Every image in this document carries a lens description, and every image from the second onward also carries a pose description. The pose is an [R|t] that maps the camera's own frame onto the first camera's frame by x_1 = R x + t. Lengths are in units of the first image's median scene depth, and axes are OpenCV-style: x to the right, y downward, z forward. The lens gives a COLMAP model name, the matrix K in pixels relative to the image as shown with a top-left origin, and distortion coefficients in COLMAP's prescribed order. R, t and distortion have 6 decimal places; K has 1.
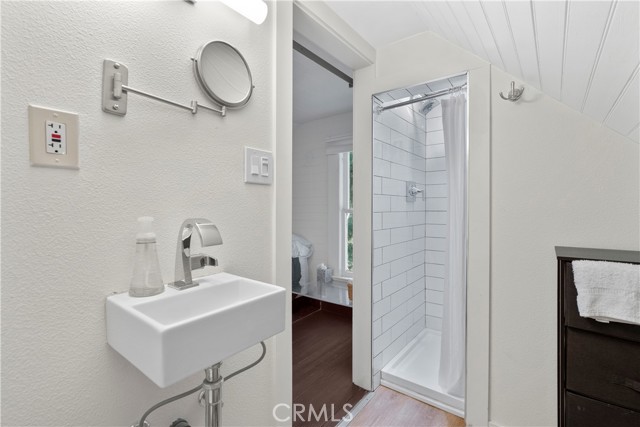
lens RADIAL K [[293.0, 0, 321.8], [0, 293.0, 211.6], [0, 0, 1]] dist [0.000827, 0.000278]
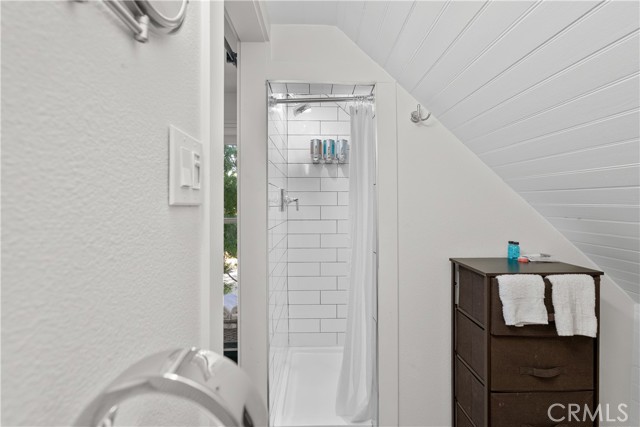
lens RADIAL K [[293.0, 0, 315.1], [0, 293.0, 202.7], [0, 0, 1]] dist [0.000827, 0.000278]
pose [[0.777084, 0.004528, 0.629380, -0.401355], [0.005441, 0.999888, -0.013912, -0.103056], [-0.629373, 0.014235, 0.776973, 0.553984]]
